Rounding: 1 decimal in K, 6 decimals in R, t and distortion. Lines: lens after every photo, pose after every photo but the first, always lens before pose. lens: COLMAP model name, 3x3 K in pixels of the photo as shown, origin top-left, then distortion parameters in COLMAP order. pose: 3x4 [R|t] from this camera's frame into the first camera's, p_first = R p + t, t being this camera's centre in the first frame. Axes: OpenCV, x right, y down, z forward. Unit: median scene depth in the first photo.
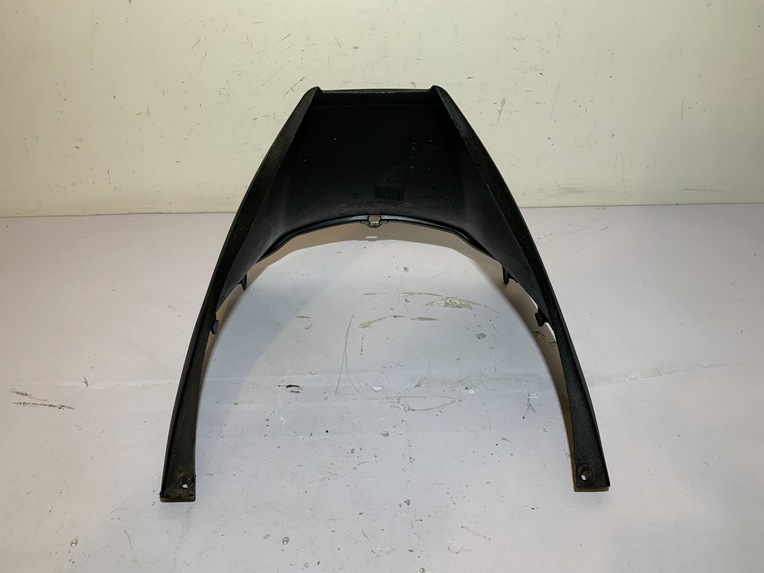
lens RADIAL K [[571.6, 0, 379.0], [0, 571.6, 279.4], [0, 0, 1]] dist [0.003927, -0.008142]
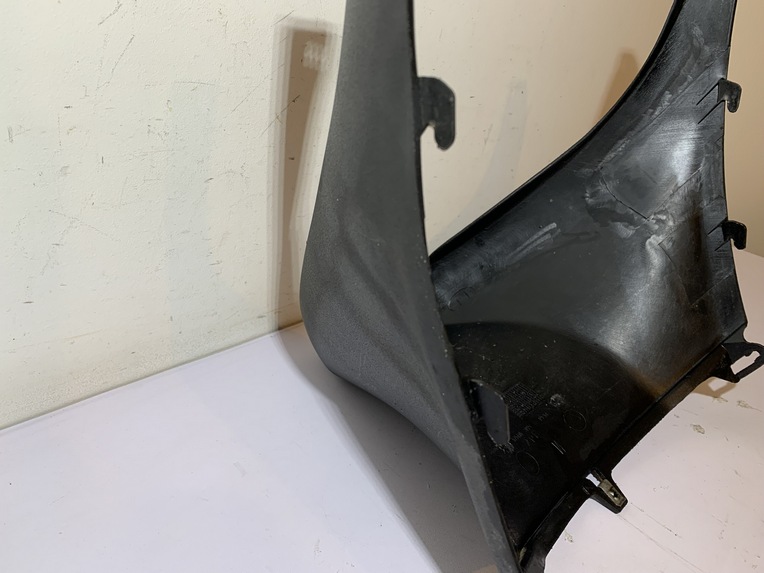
lens RADIAL K [[572.8, 0, 382.0], [0, 572.8, 286.5], [0, 0, 1]] dist [-0.003535, -0.005345]
pose [[0.699468, -0.222286, 0.679215, -0.559674], [0.267408, 0.962765, 0.039702, -0.206858], [-0.662750, 0.153857, 0.732864, 0.665497]]
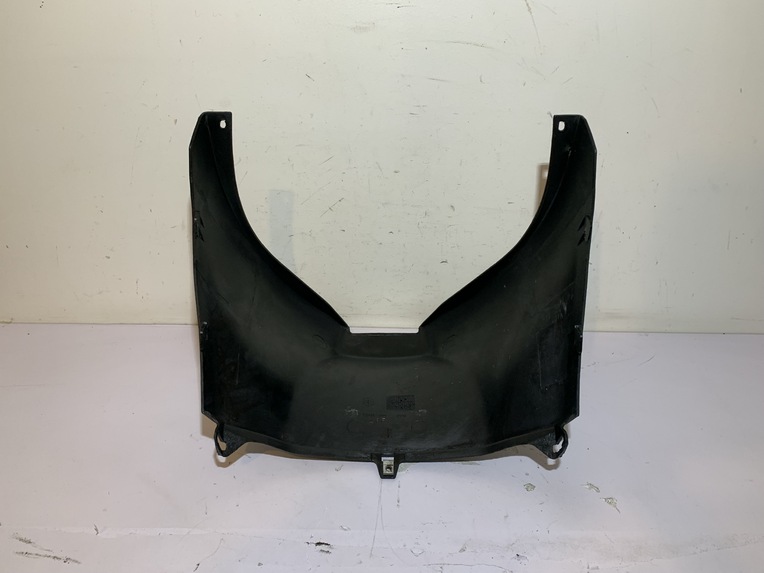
lens RADIAL K [[571.6, 0, 379.0], [0, 571.6, 279.4], [0, 0, 1]] dist [0.003927, -0.008142]
pose [[0.999287, 0.032580, -0.019100, -0.051759], [-0.034918, 0.989725, -0.138658, -0.090300], [0.014386, 0.139226, 0.990156, 0.045614]]
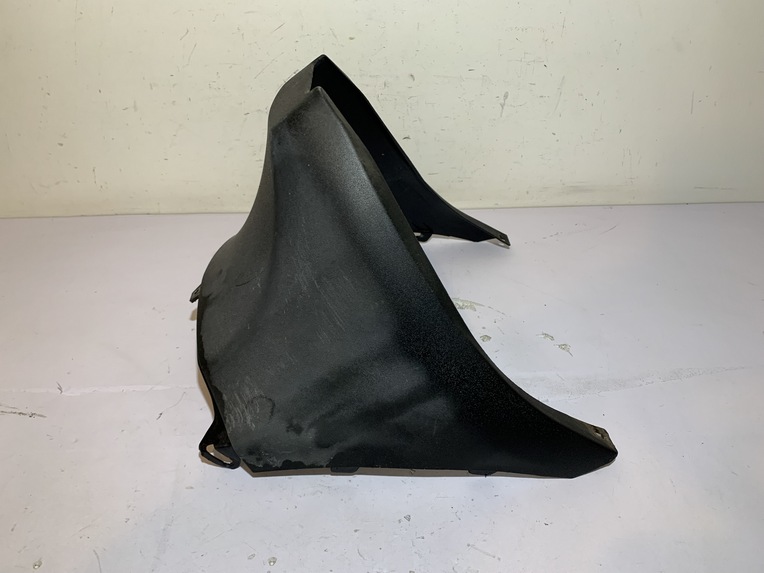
lens RADIAL K [[572.5, 0, 379.9], [0, 572.5, 278.7], [0, 0, 1]] dist [-0.006069, 0.003872]
pose [[0.999992, -0.002760, 0.002764, 0.003129], [0.002831, 0.999659, -0.025971, 0.024458], [-0.002691, 0.025979, 0.999659, 0.060110]]
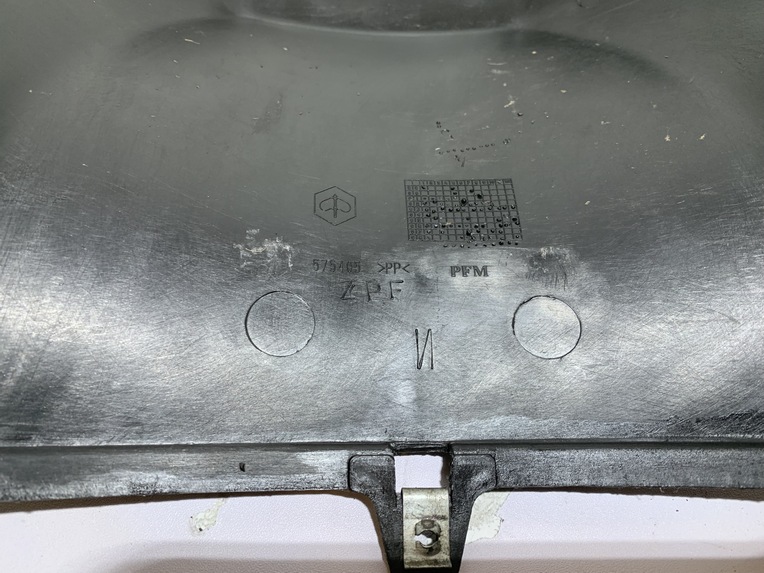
lens RADIAL K [[572.8, 0, 382.0], [0, 572.8, 286.5], [0, 0, 1]] dist [-0.003535, -0.005345]
pose [[0.997686, 0.038709, 0.055897, -0.074393], [-0.056485, 0.929489, 0.364500, -0.076261], [-0.037846, -0.366814, 0.929524, 0.816926]]
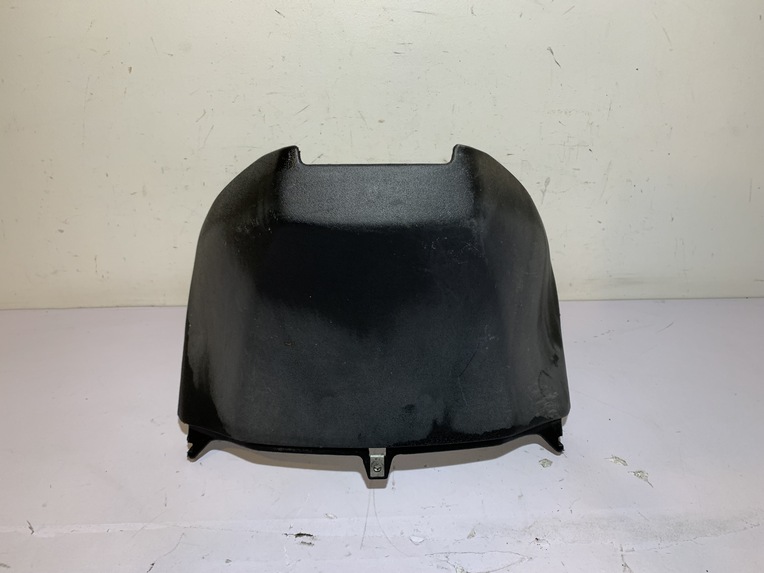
lens RADIAL K [[572.8, 0, 382.0], [0, 572.8, 286.5], [0, 0, 1]] dist [-0.003535, -0.005345]
pose [[0.999993, 0.002120, -0.002998, -0.041185], [-0.002549, 0.988510, -0.151131, -0.019539], [0.002643, 0.151138, 0.988509, 0.181586]]
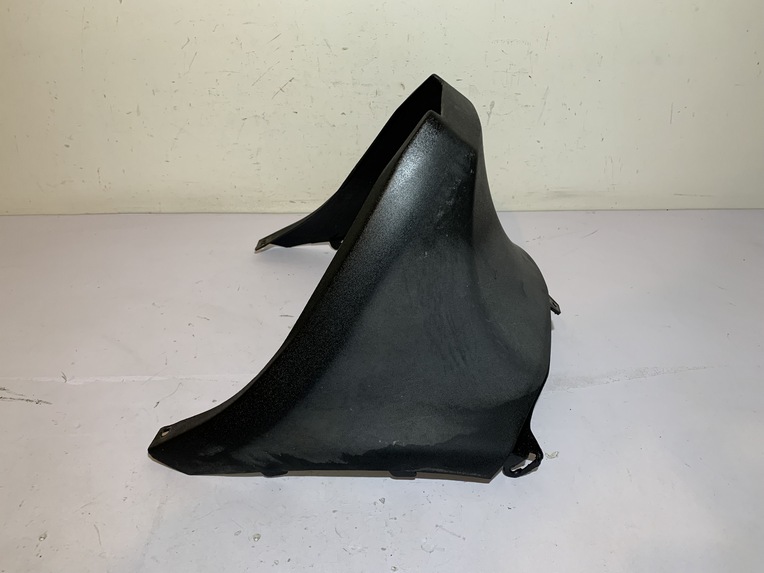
lens RADIAL K [[571.6, 0, 379.0], [0, 571.6, 279.4], [0, 0, 1]] dist [0.003927, -0.008142]
pose [[0.999934, 0.010761, -0.004066, 0.031389], [-0.010835, 0.999766, -0.018725, 0.019468], [0.003864, 0.018768, 0.999816, 0.005311]]
